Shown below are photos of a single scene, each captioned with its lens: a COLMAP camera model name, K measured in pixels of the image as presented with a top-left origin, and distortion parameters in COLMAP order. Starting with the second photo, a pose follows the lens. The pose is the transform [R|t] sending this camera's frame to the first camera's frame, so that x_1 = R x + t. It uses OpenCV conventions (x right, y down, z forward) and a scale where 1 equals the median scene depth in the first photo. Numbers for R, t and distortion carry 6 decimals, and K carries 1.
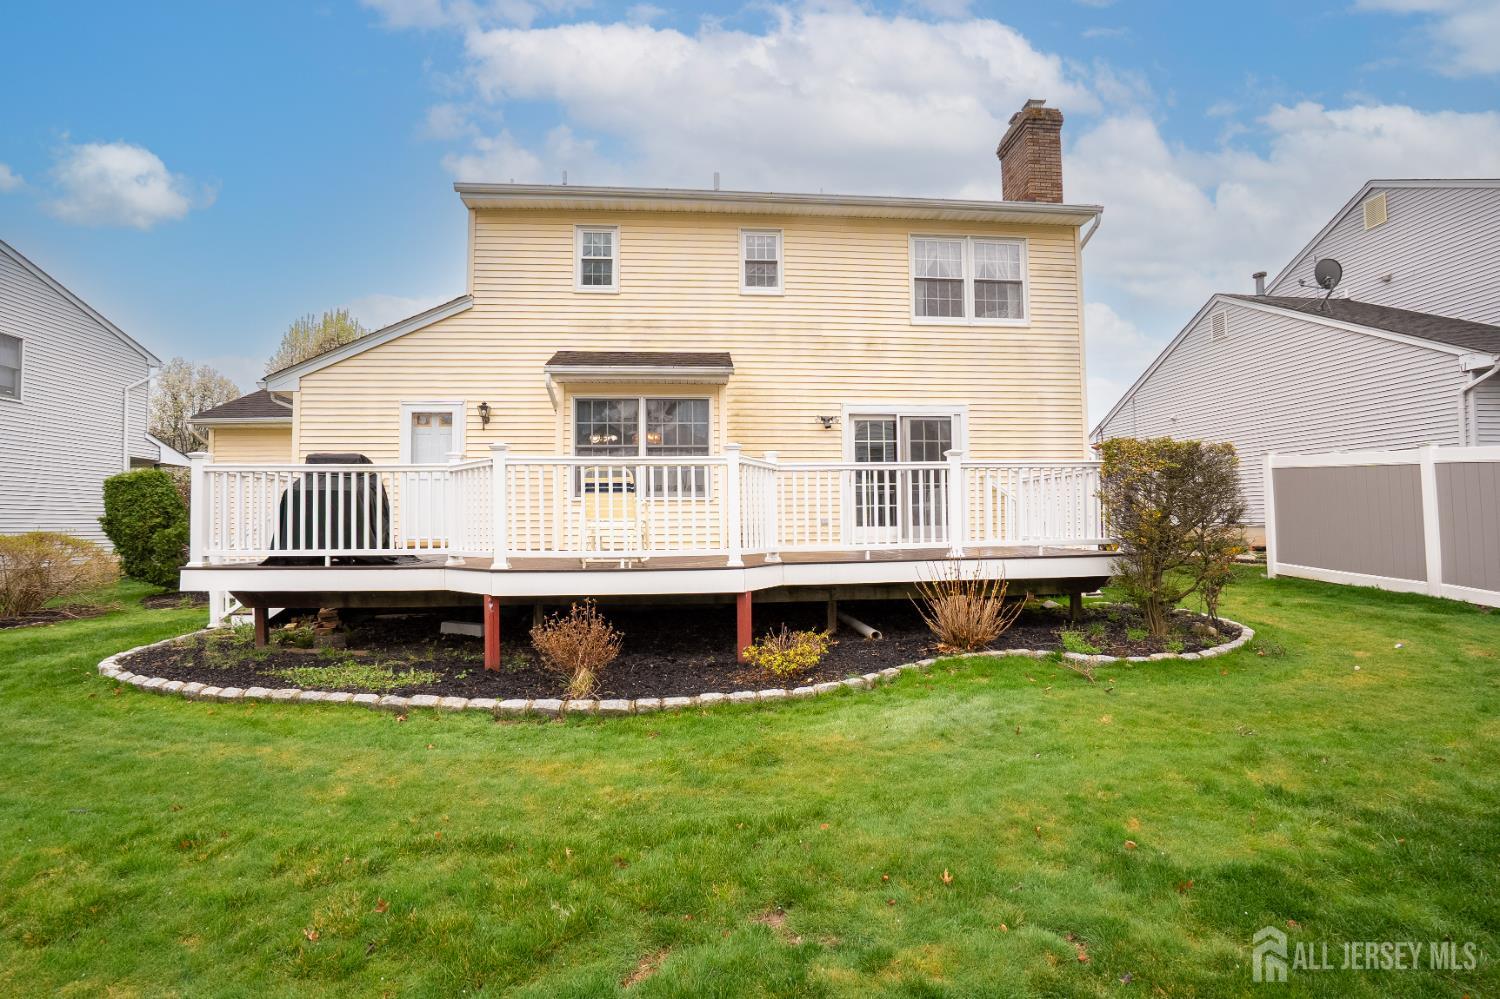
lens RADIAL K [[692.4, 0, 748.2], [0, 692.4, 500.0], [0, 0, 1]] dist [-0.057919, 0.024369]
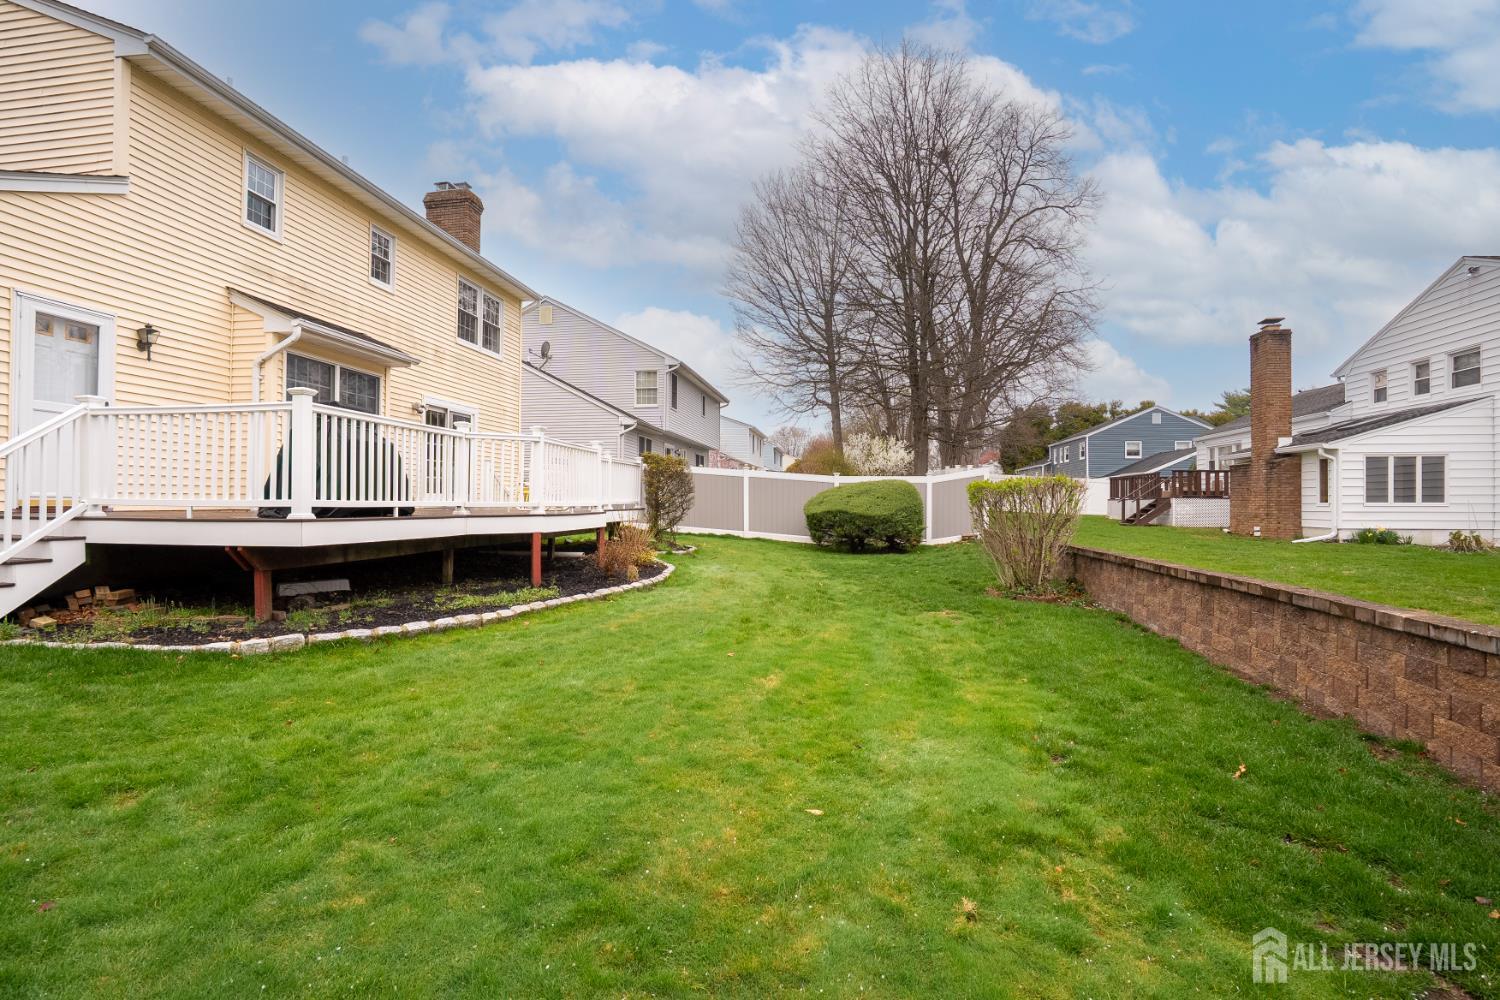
lens RADIAL K [[692.4, 0, 748.2], [0, 692.4, 500.5], [0, 0, 1]] dist [-0.057919, 0.024369]
pose [[0.236215, 0.015309, 0.971580, -0.928336], [-0.041290, 0.999131, -0.005704, 0.034202], [-0.970823, -0.038769, 0.236641, 0.131729]]
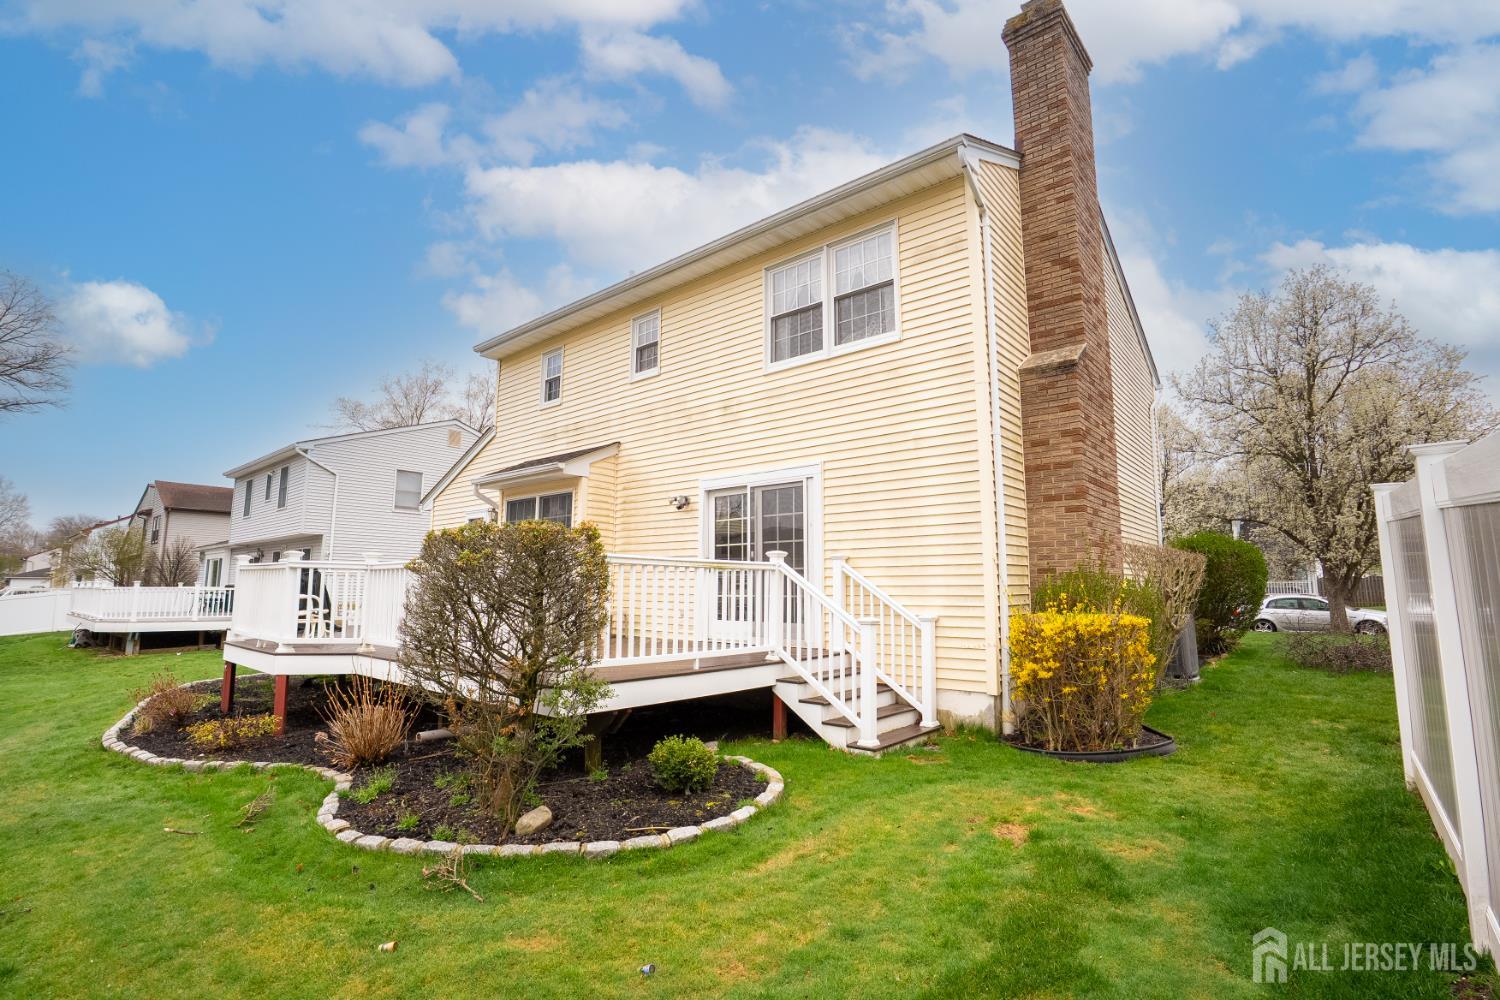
lens RADIAL K [[692.4, 0, 748.2], [0, 692.4, 500.5], [0, 0, 1]] dist [-0.057919, 0.024369]
pose [[0.704935, -0.080464, -0.704693, 0.811262], [0.011467, 0.994707, -0.102107, -0.022310], [0.709179, 0.063899, 0.702127, 0.425980]]
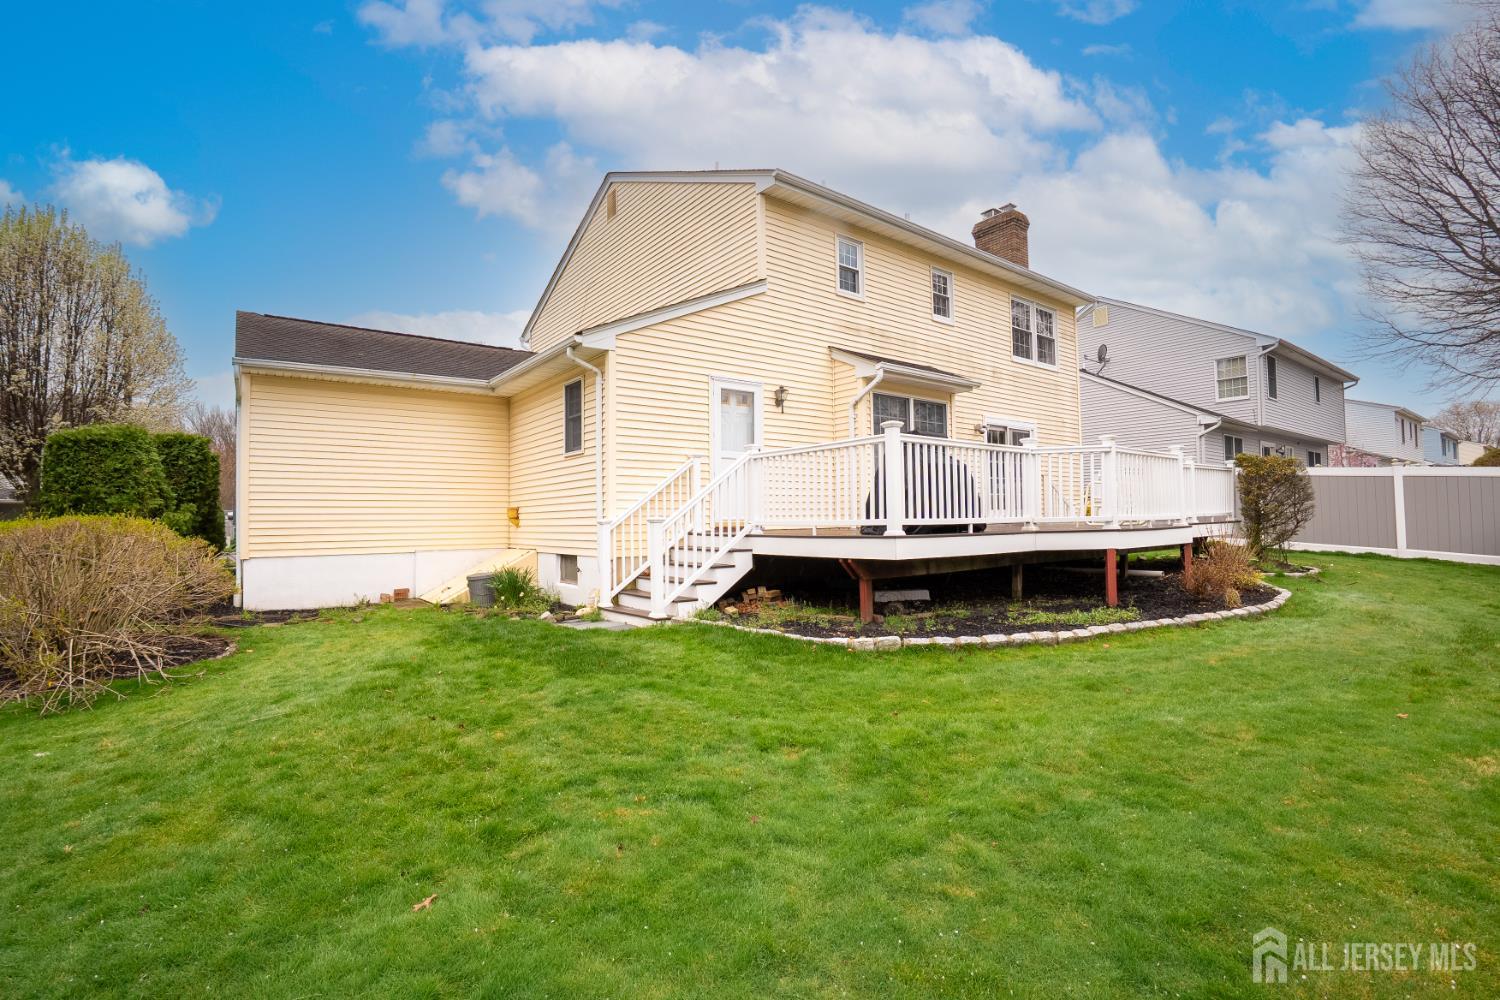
lens RADIAL K [[692.4, 0, 748.2], [0, 692.4, 500.5], [0, 0, 1]] dist [-0.057919, 0.024369]
pose [[0.844688, 0.014271, 0.535069, -0.937212], [-0.013175, 0.999896, -0.005869, 0.033964], [-0.535097, -0.002092, 0.844788, 0.143945]]
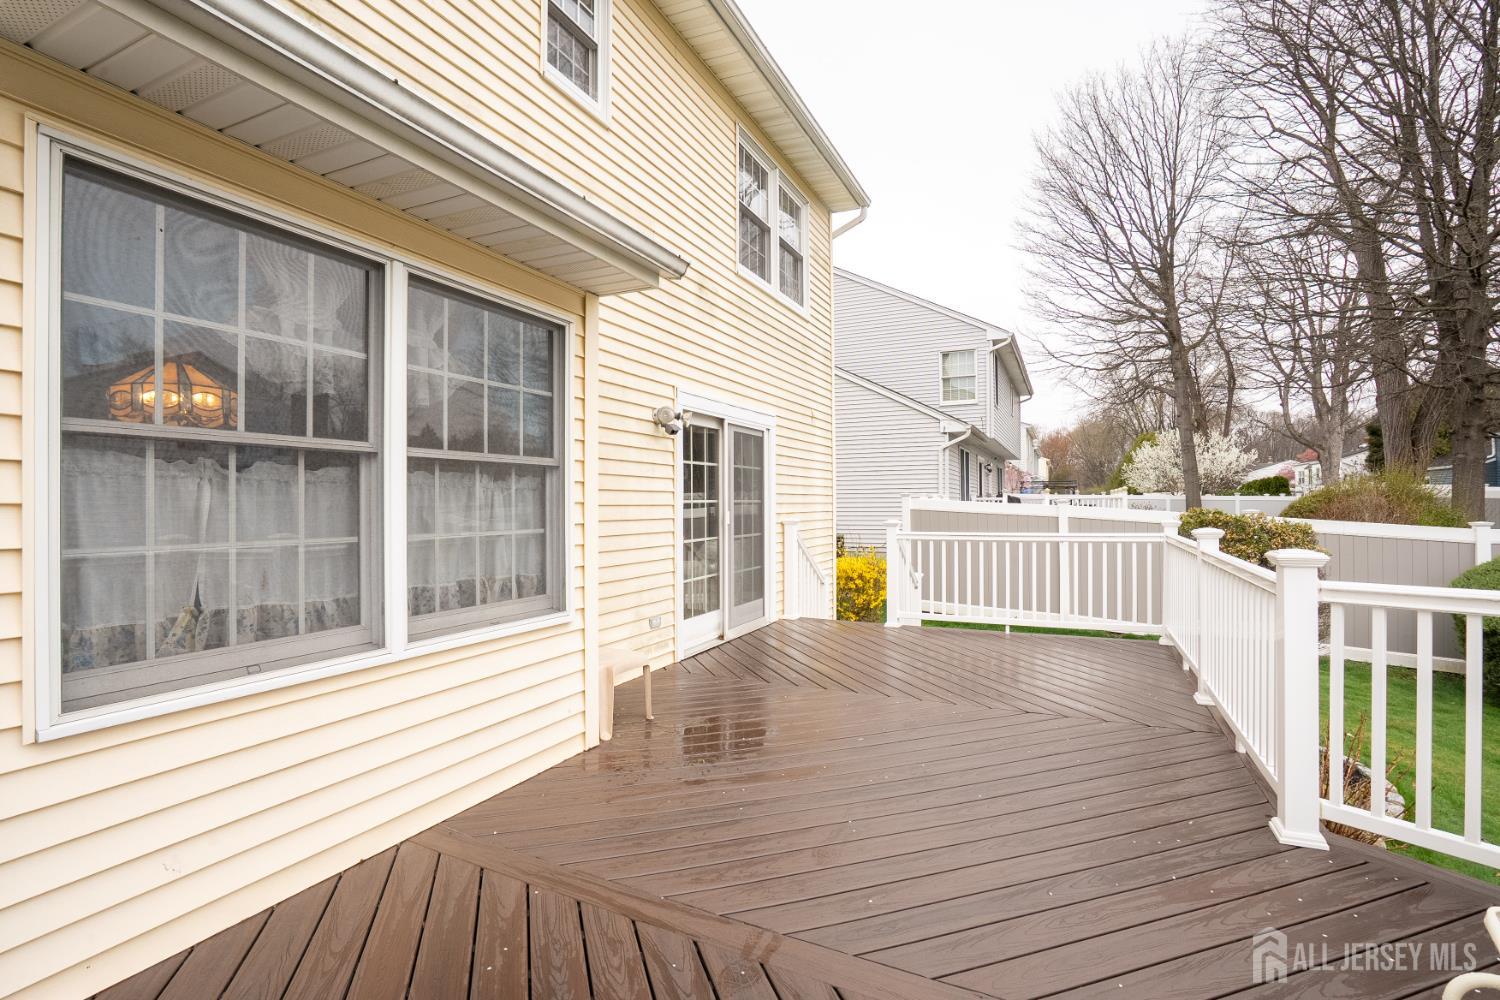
lens RADIAL K [[692.4, 0, 748.2], [0, 692.4, 500.5], [0, 0, 1]] dist [-0.057919, 0.024369]
pose [[0.506488, 0.013096, 0.862147, -0.283206], [-0.034058, 0.999408, 0.004827, -0.060034], [-0.861574, -0.031808, 0.506634, 0.694947]]
